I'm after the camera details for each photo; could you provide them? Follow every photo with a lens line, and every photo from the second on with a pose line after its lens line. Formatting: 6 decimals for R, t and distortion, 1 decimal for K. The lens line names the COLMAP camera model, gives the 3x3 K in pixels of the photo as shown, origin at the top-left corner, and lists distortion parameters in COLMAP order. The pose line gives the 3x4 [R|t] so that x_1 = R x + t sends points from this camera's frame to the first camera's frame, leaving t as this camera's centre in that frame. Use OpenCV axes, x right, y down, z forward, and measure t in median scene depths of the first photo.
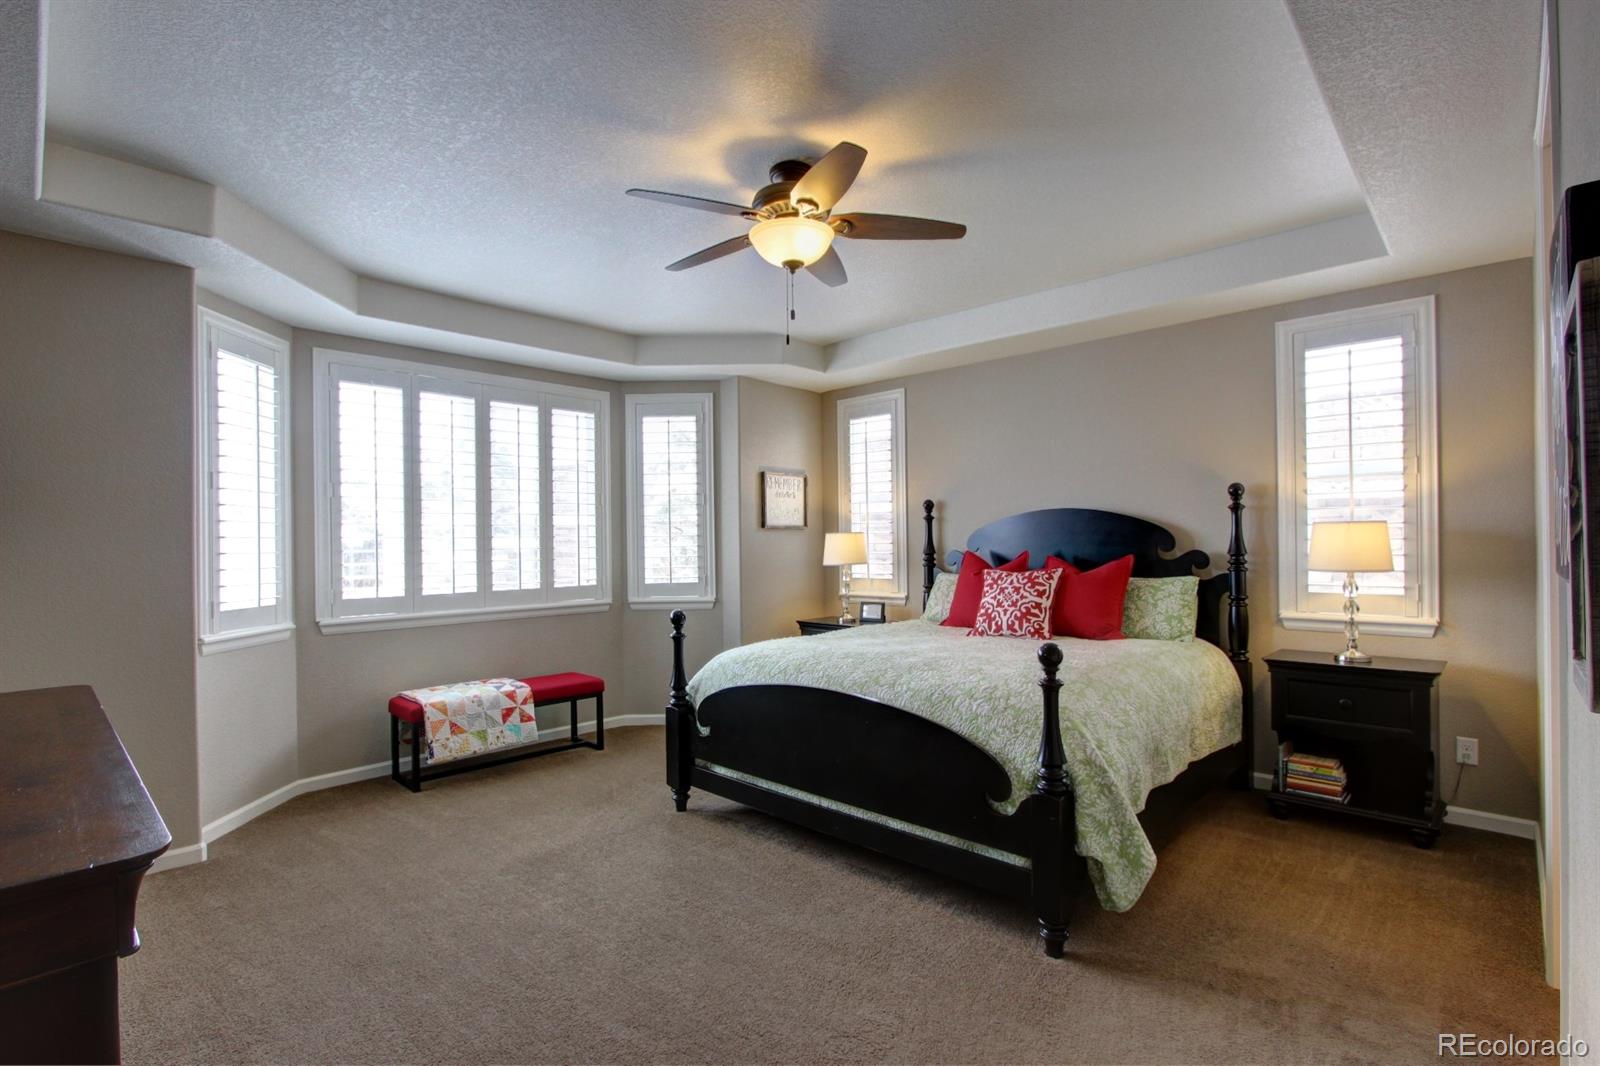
lens RADIAL K [[753.1, 0, 800.8], [0, 753.1, 538.7], [0, 0, 1]] dist [0.002763, 0.000128]
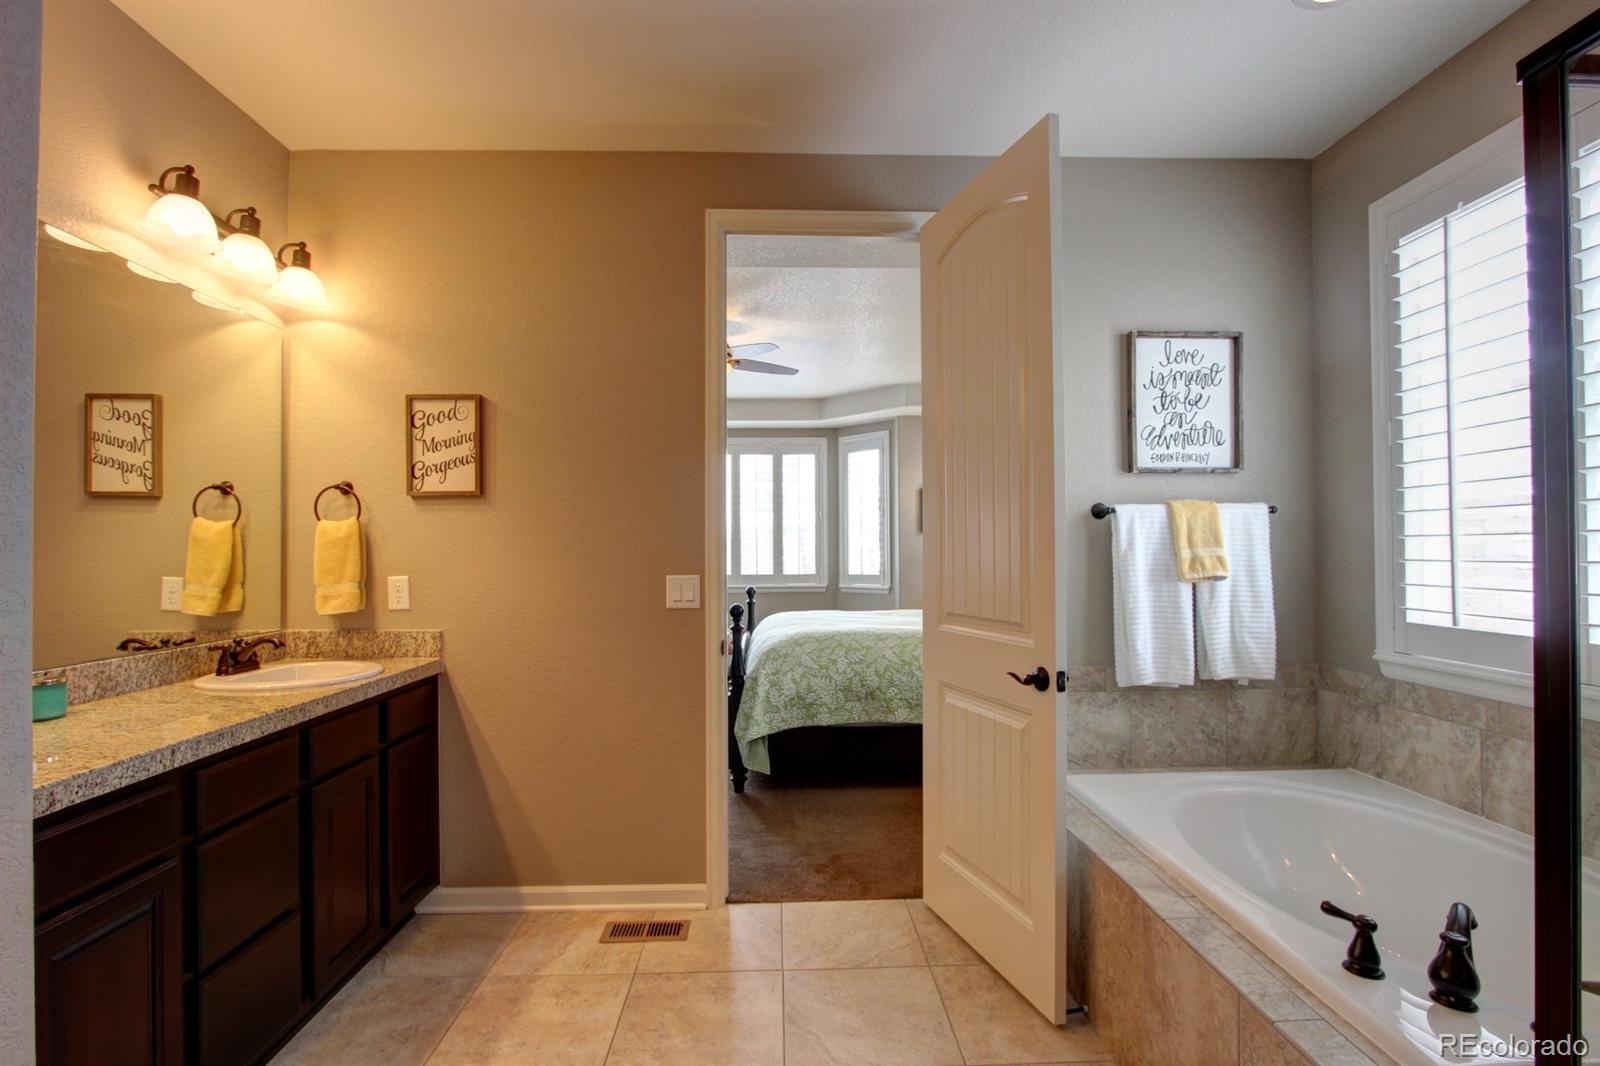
lens RADIAL K [[753.1, 0, 803.3], [0, 753.1, 540.0], [0, 0, 1]] dist [0.002763, 0.000128]
pose [[0.707812, -0.006930, -0.706367, 0.732860], [0.004870, 0.999976, -0.004931, 0.003681], [0.706385, 0.000050, 0.707828, -0.030775]]
